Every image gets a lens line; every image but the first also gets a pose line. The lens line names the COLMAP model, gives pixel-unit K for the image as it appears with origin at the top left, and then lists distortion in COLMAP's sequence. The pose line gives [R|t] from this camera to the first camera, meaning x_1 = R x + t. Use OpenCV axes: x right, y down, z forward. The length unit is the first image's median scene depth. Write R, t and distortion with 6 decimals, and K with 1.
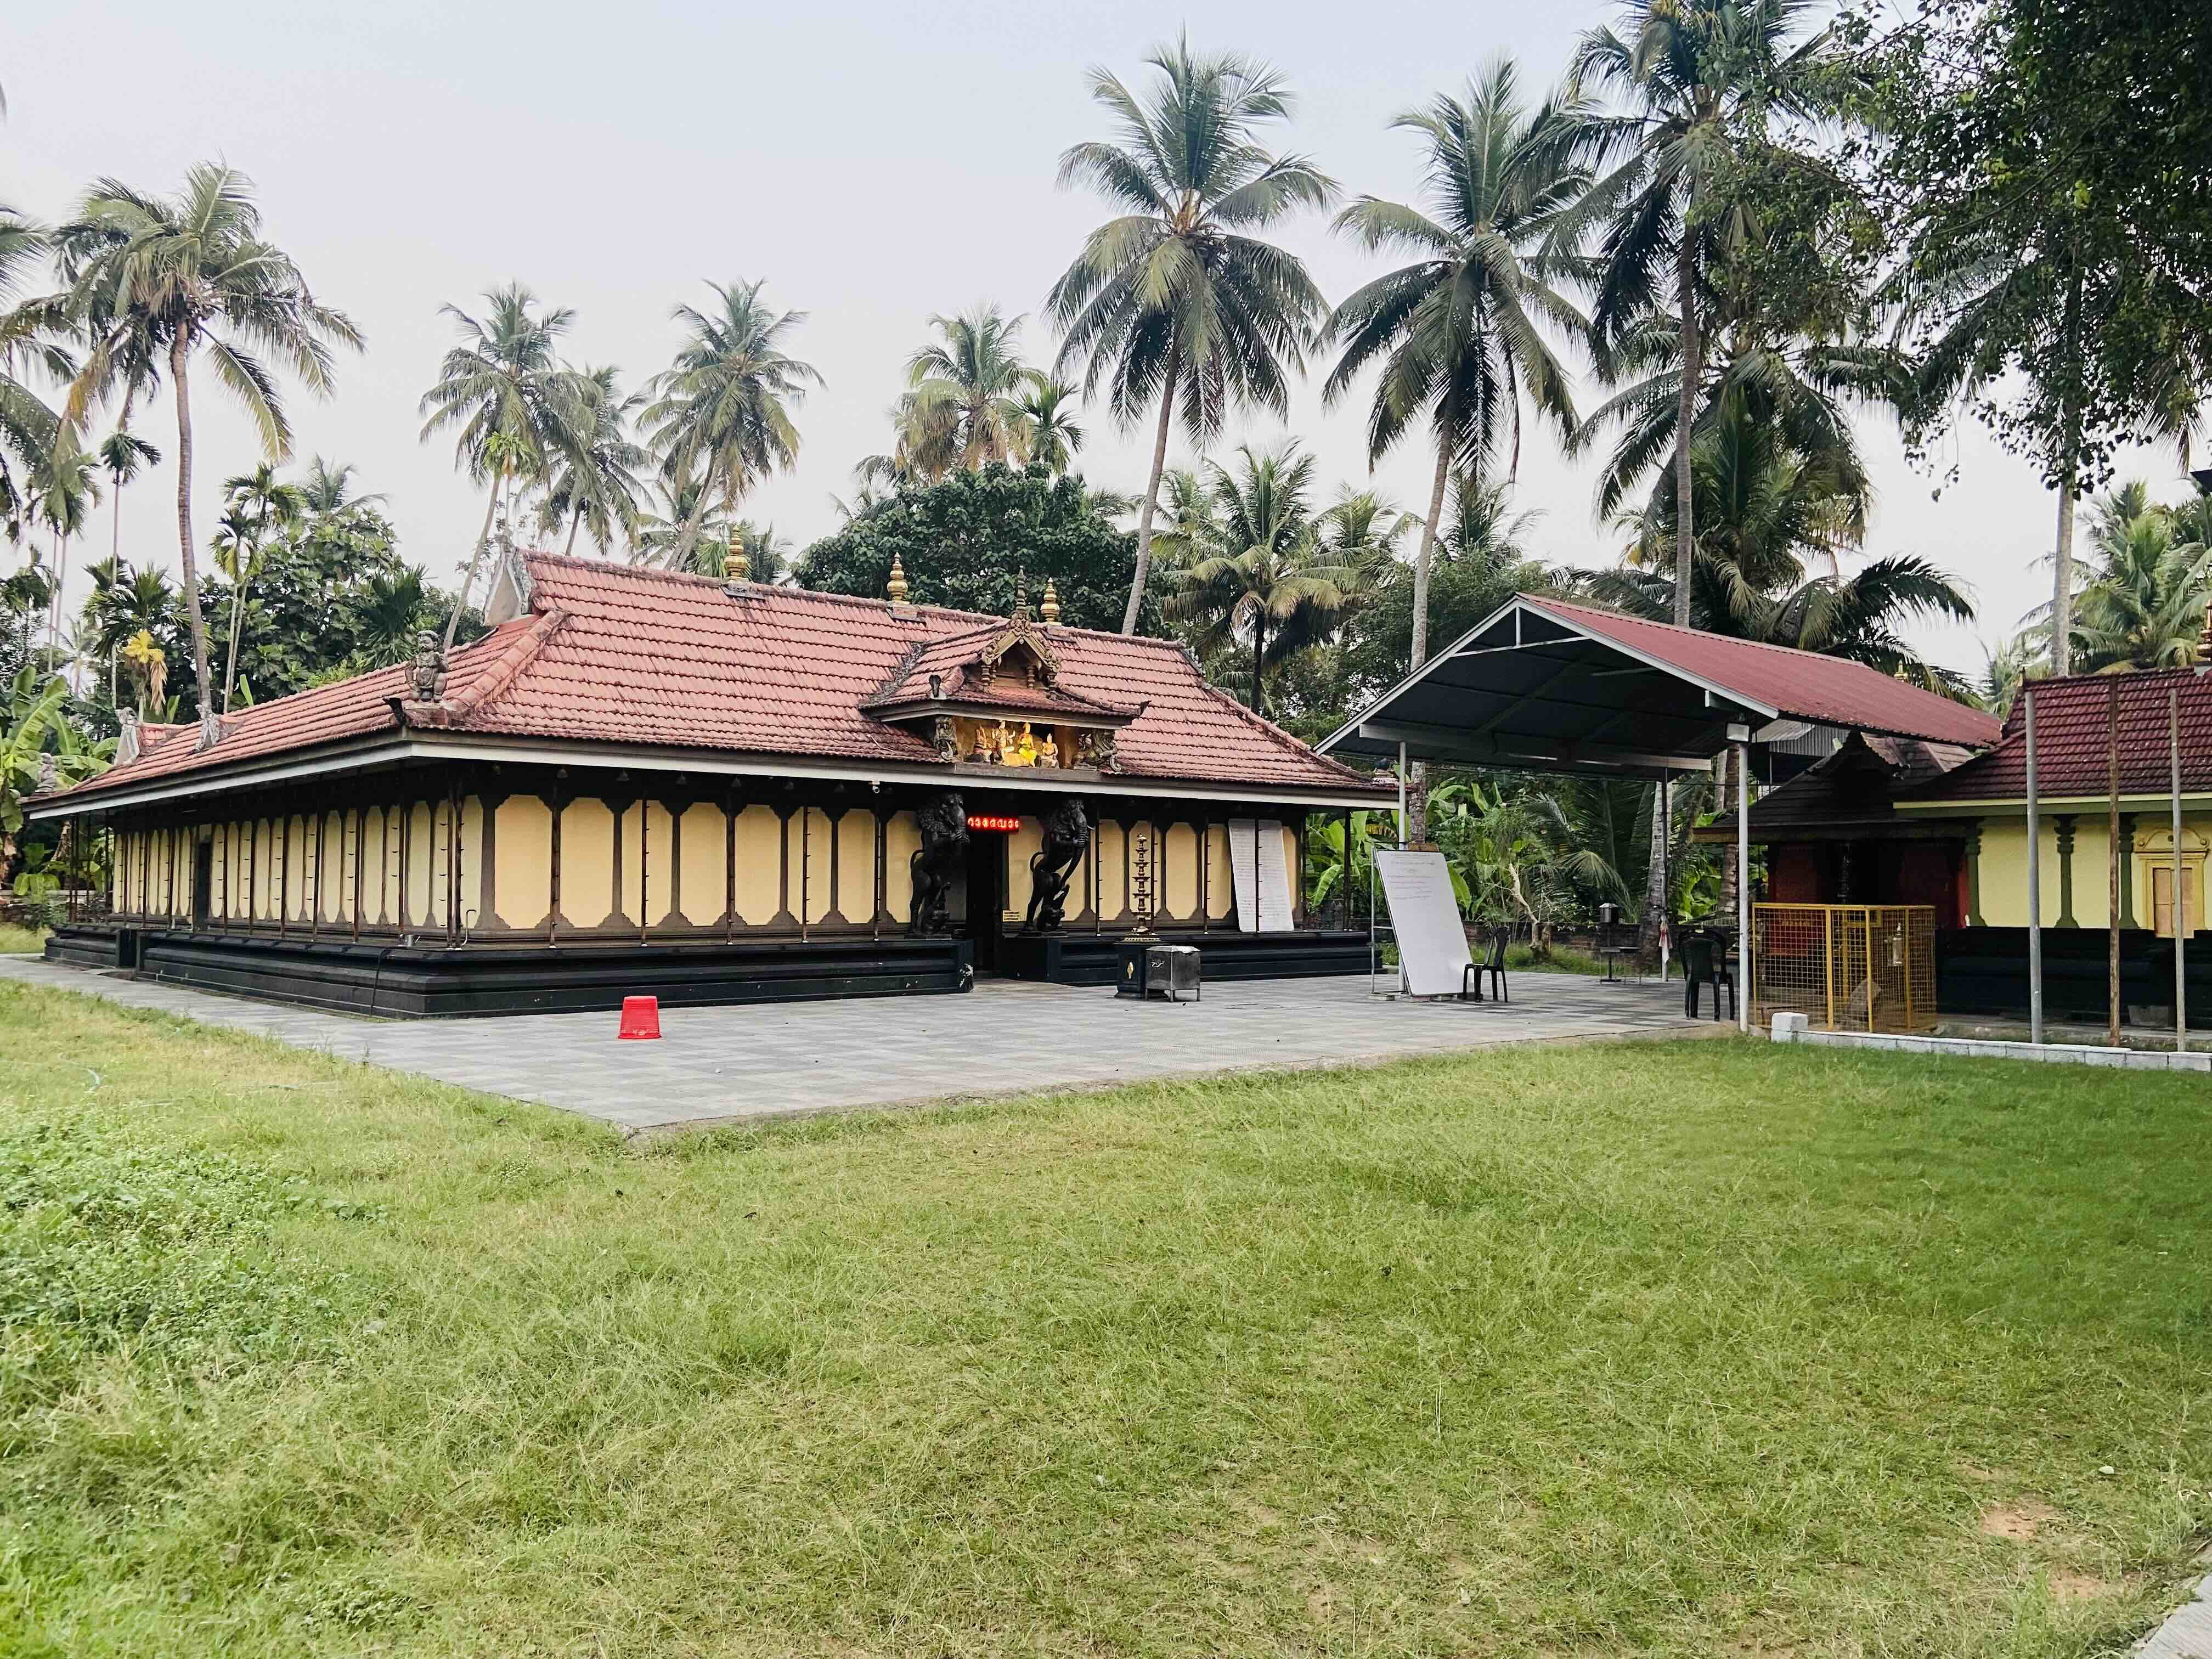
lens RADIAL K [[1654.8, 0, 1127.6], [0, 1654.8, 822.3], [0, 0, 1]] dist [0.122919, -0.157287]
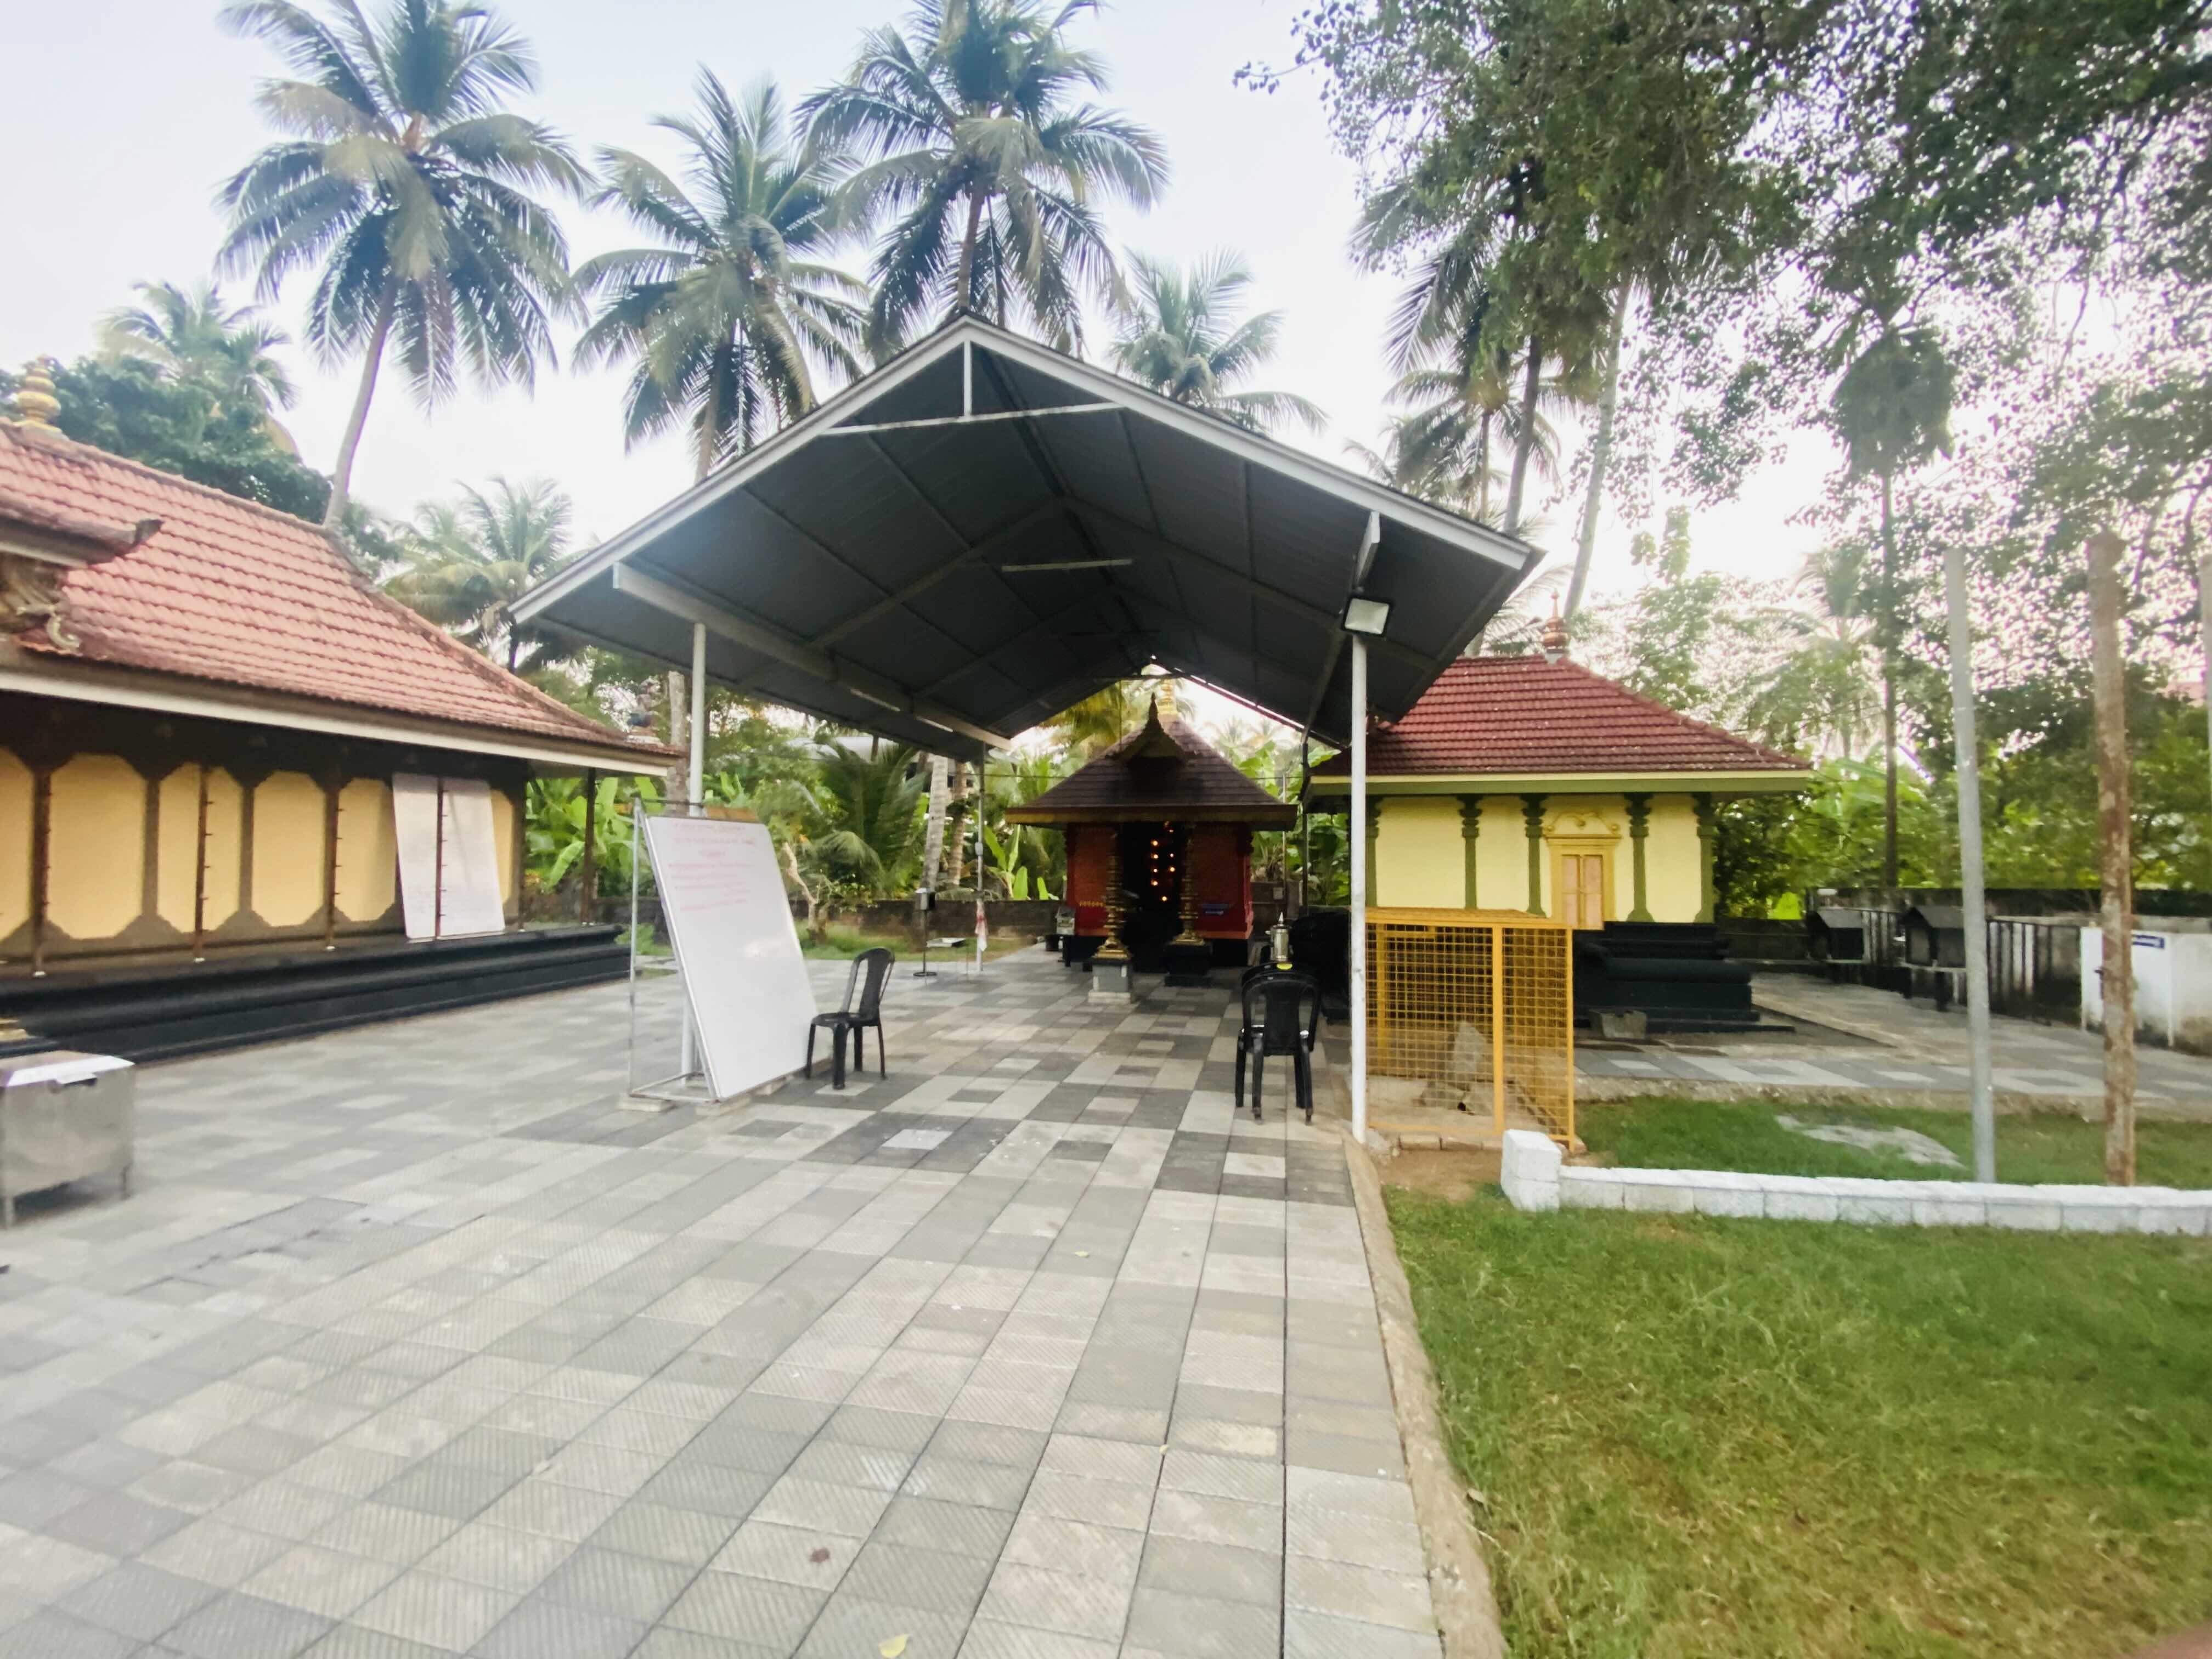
lens RADIAL K [[894.3, 0, 1104.4], [0, 894.3, 828.5], [0, 0, 1]] dist [0.020960, -0.021584]
pose [[0.799311, 0.019323, 0.600607, 0.070958], [-0.024758, 0.999693, 0.000787, 0.012612], [-0.600408, -0.015498, 0.799544, 0.505706]]
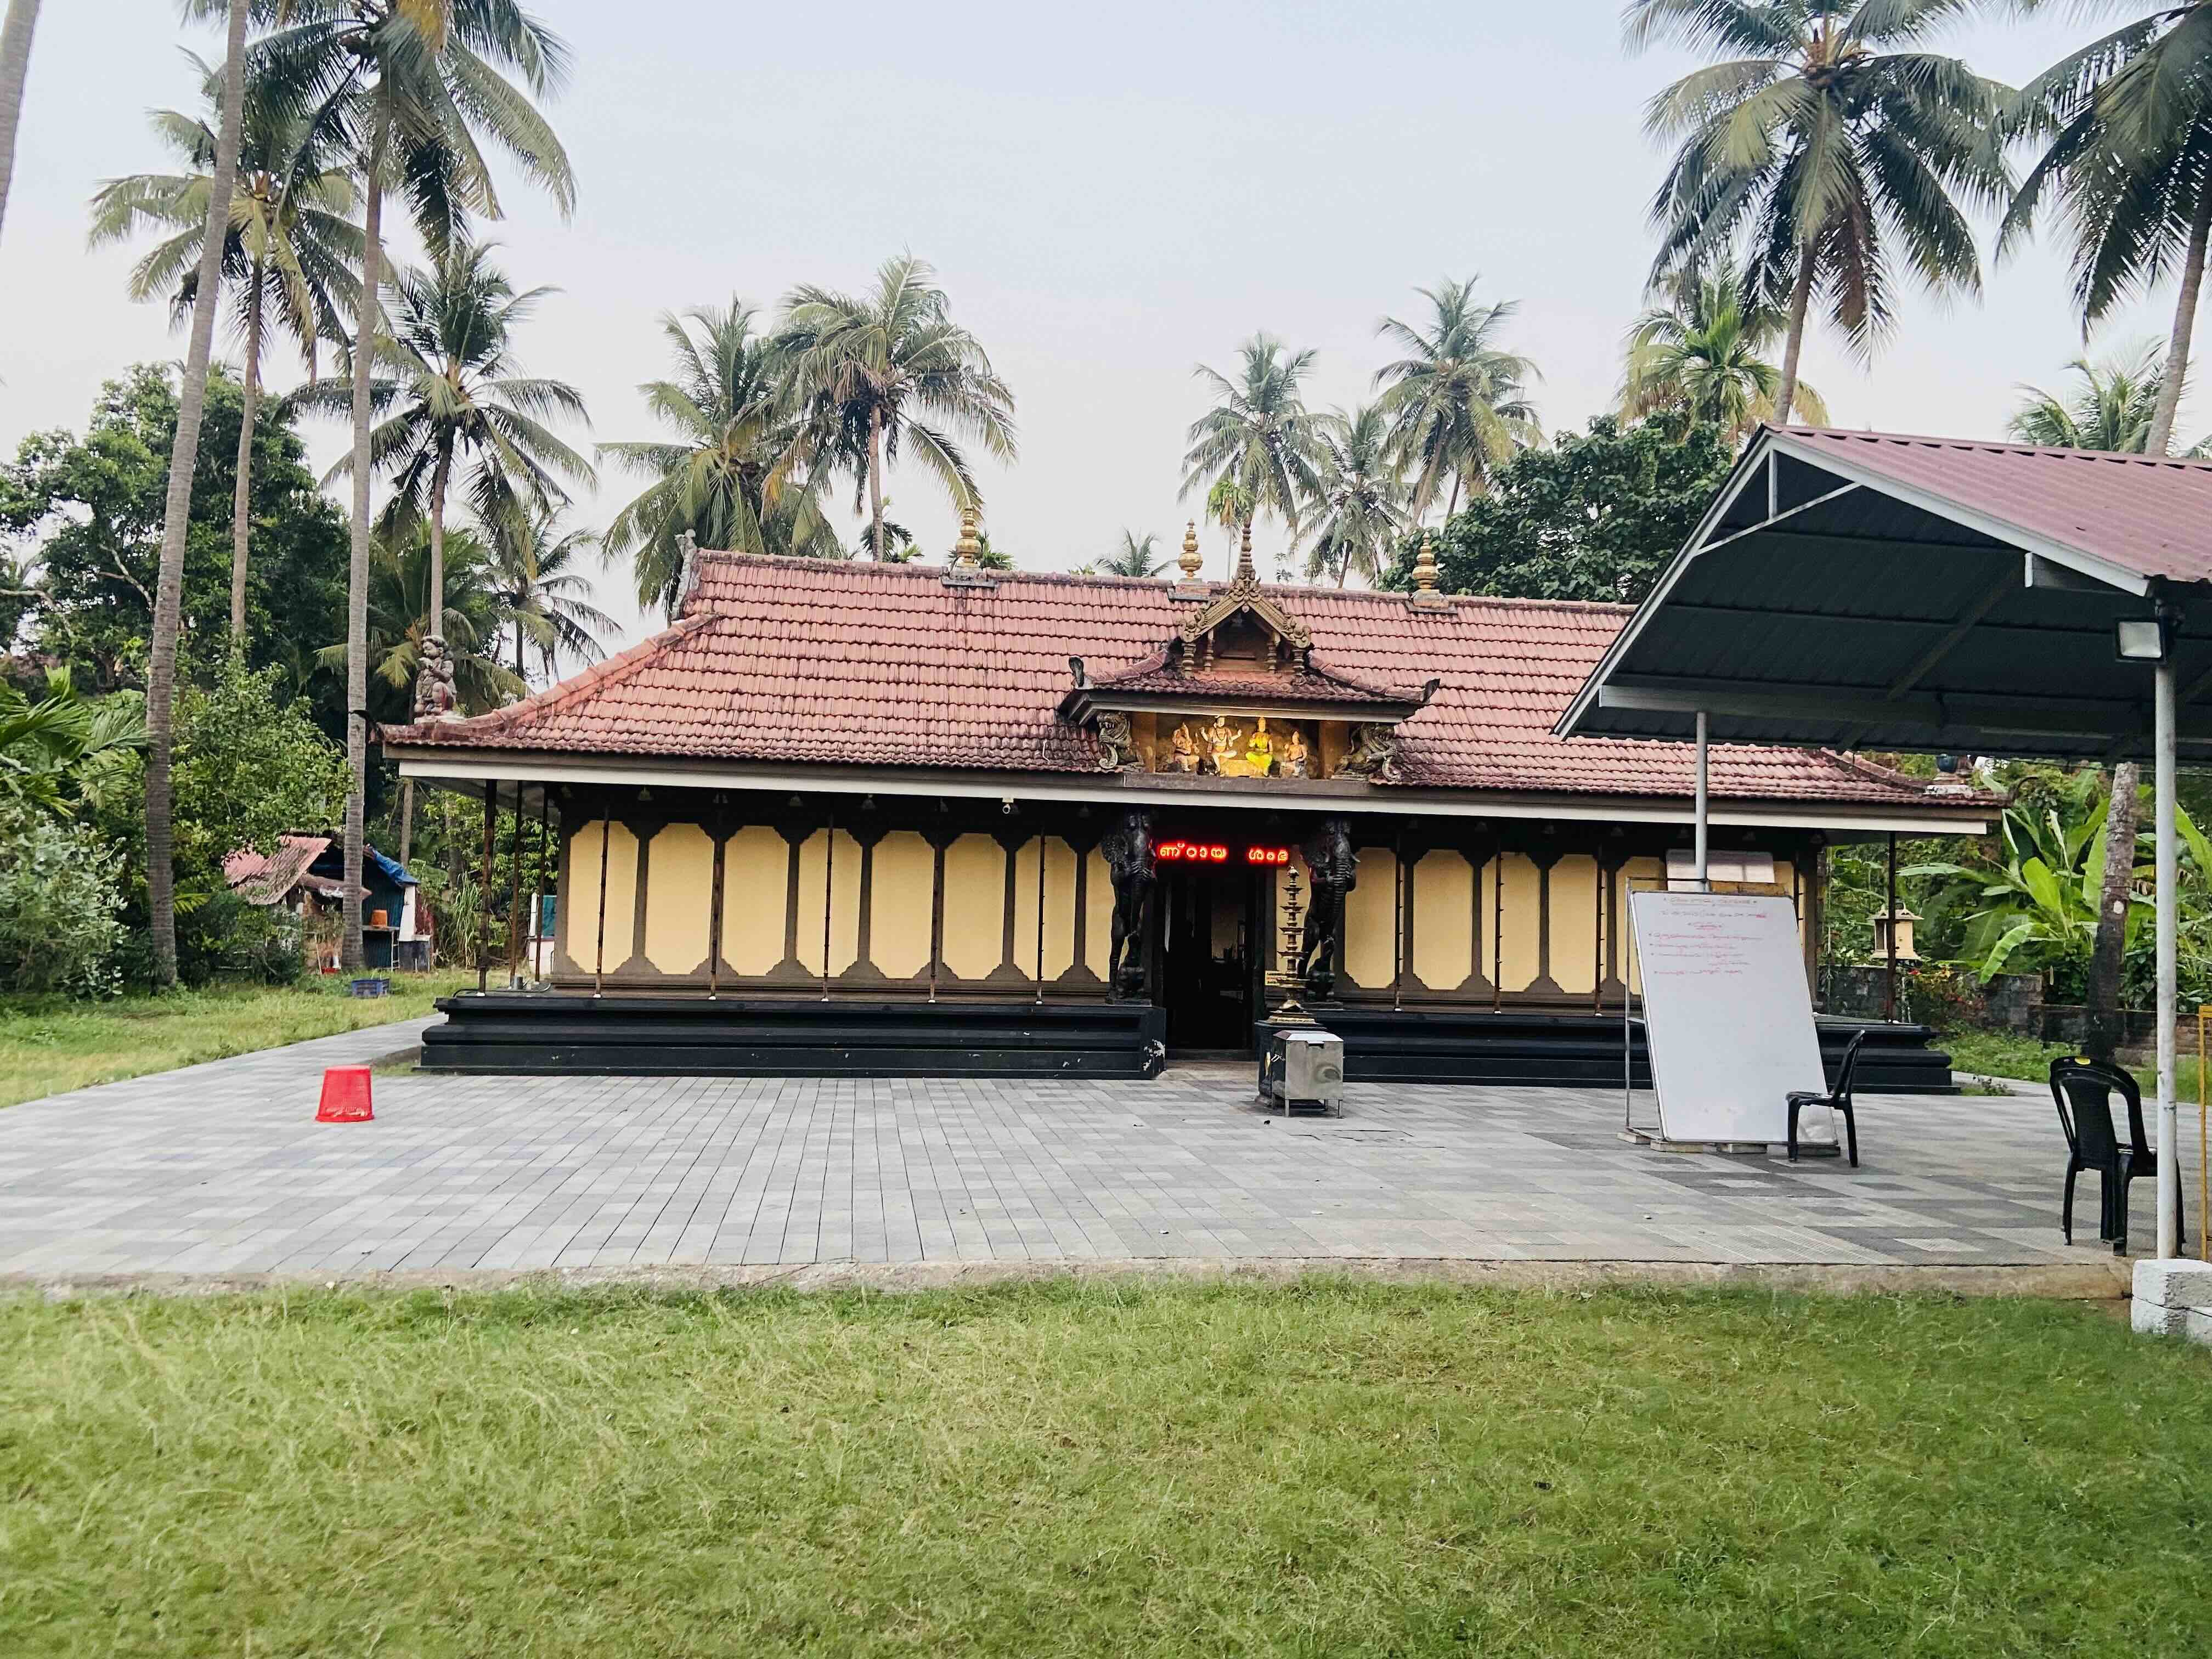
lens RADIAL K [[1654.5, 0, 1135.8], [0, 1654.5, 826.7], [0, 0, 1]] dist [0.123027, -0.149167]
pose [[0.845986, -0.014473, -0.533009, 0.236034], [-0.000435, 0.999612, -0.027833, 0.007576], [0.533205, 0.023779, 0.845652, 0.282626]]
